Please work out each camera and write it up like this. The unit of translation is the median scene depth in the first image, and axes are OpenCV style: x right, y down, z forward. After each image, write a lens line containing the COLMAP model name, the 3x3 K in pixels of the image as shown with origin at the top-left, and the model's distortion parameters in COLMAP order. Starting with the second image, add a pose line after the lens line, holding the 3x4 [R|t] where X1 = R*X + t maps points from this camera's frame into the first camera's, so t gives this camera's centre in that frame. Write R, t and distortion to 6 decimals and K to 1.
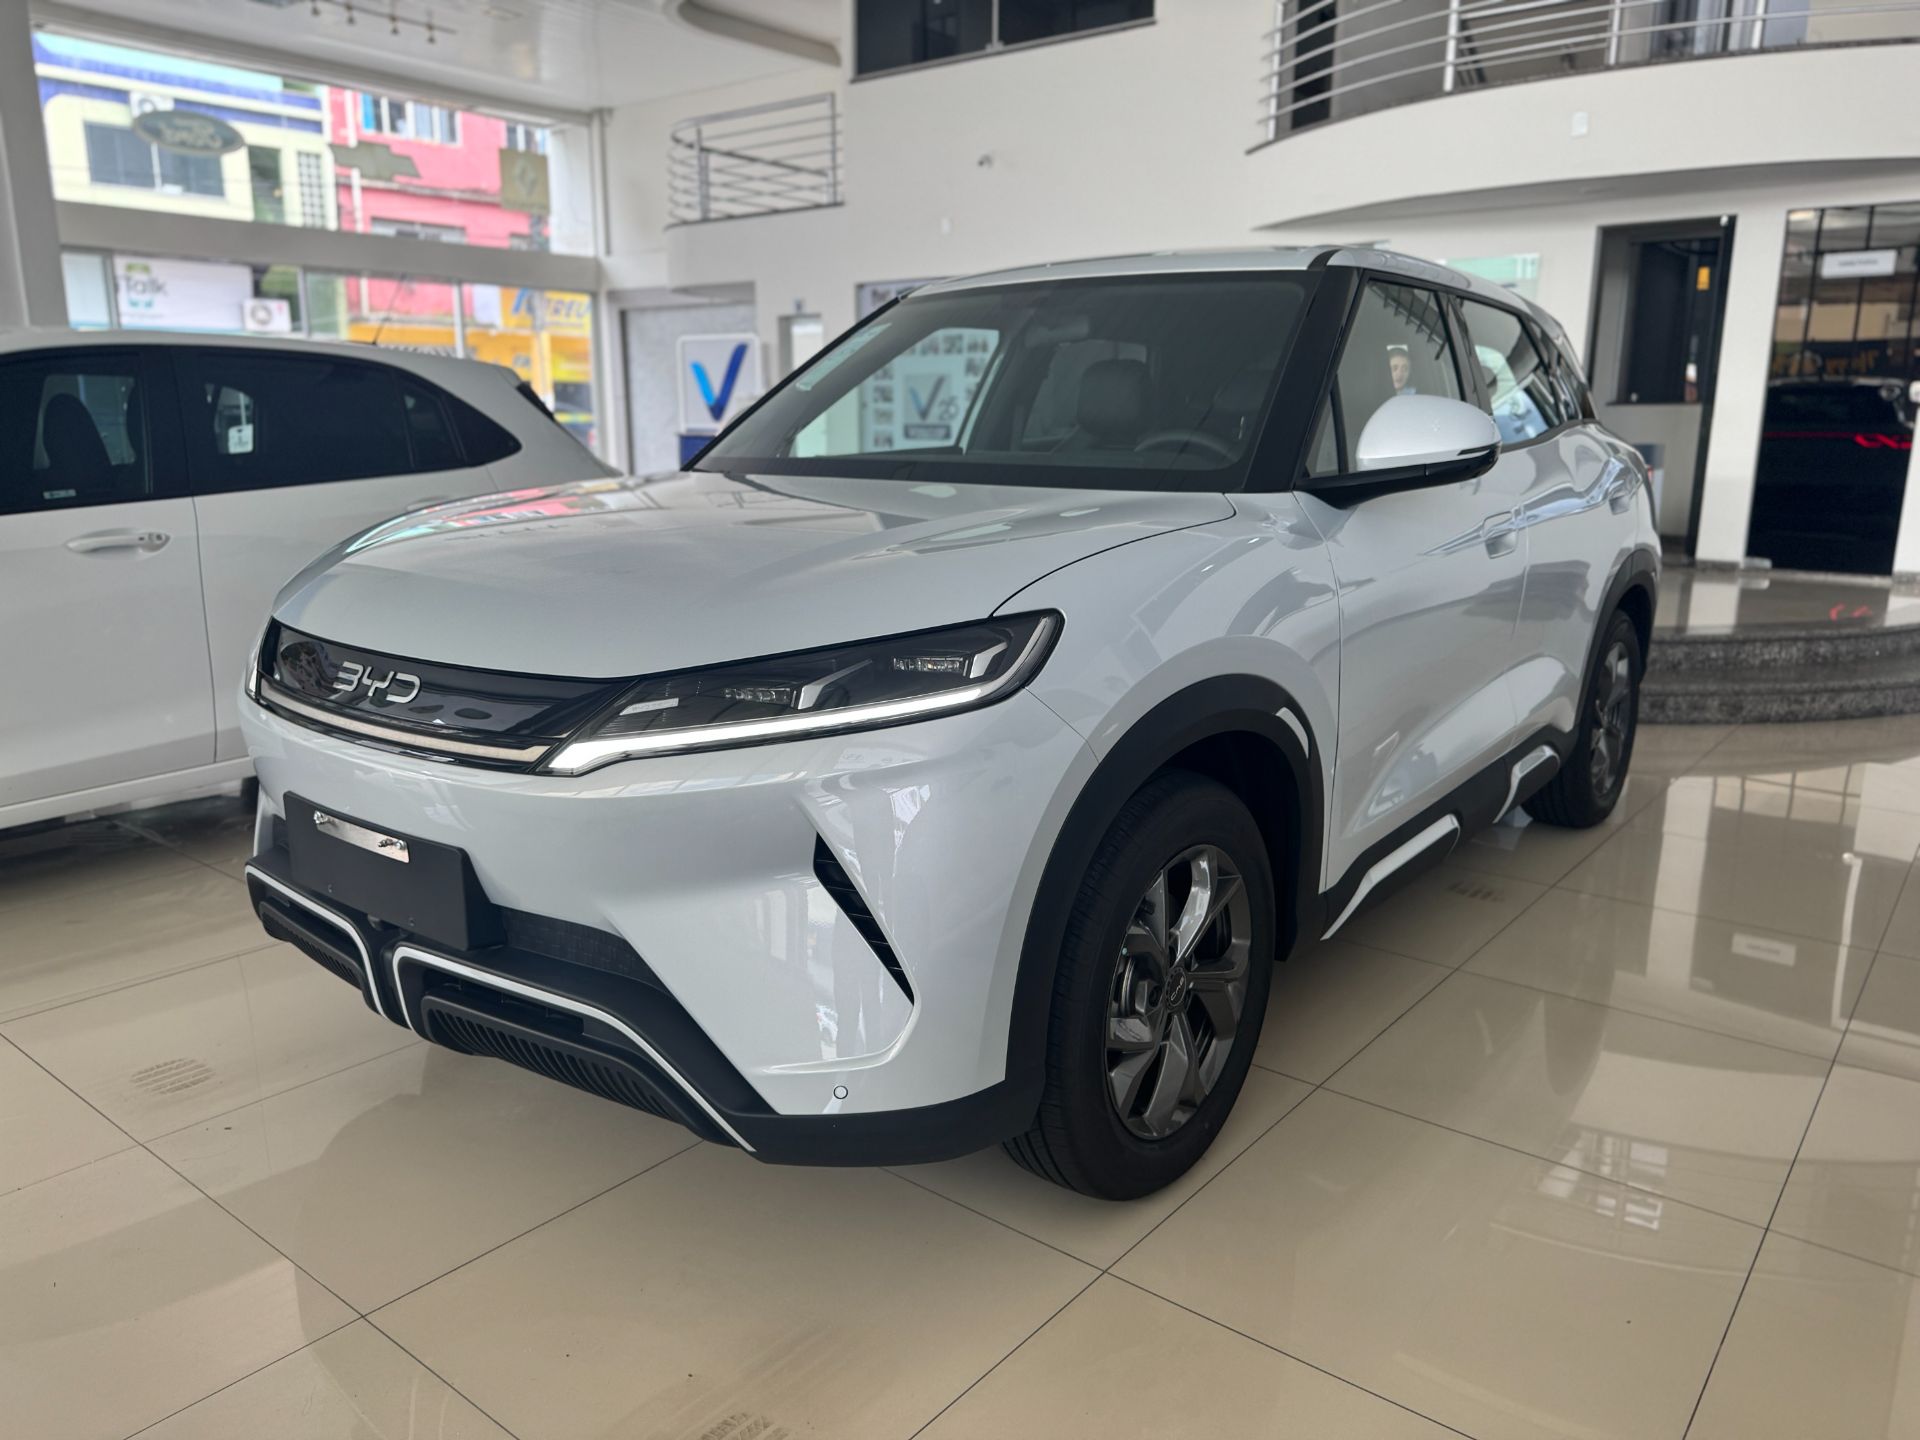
lens RADIAL K [[1365.8, 0, 960.3], [0, 1365.8, 716.2], [0, 0, 1]] dist [0.020689, -0.028187]
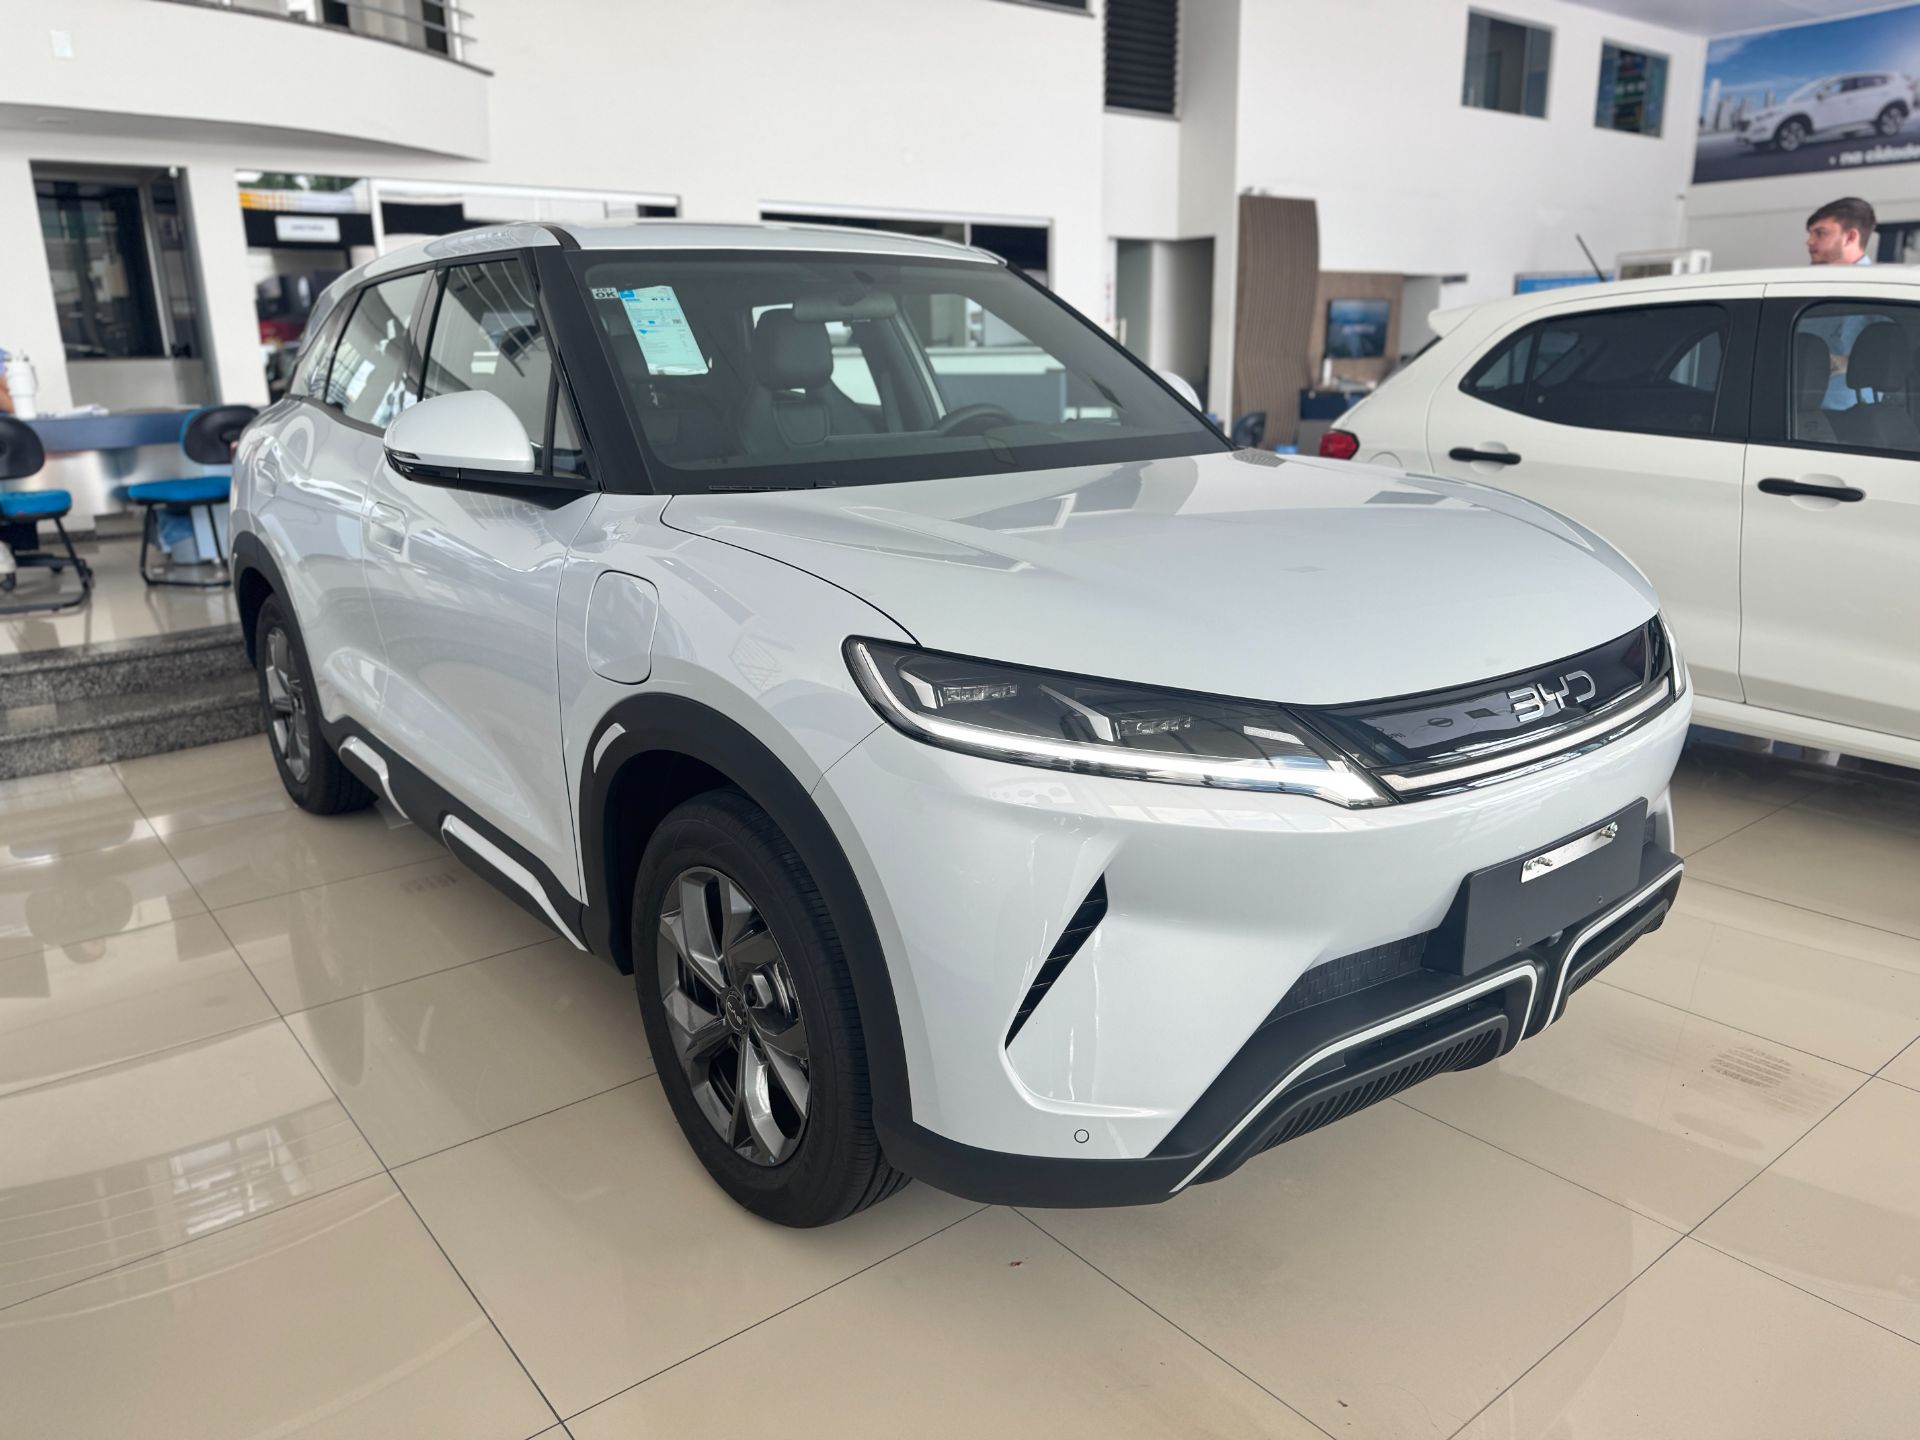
lens RADIAL K [[1365.8, 0, 960.2], [0, 1365.8, 720.7], [0, 0, 1]] dist [0.020689, -0.028187]
pose [[0.229808, -0.261128, 0.937550, -0.346185], [0.223099, 0.951815, 0.210416, -0.073310], [-0.947320, 0.160812, 0.276992, 0.274823]]
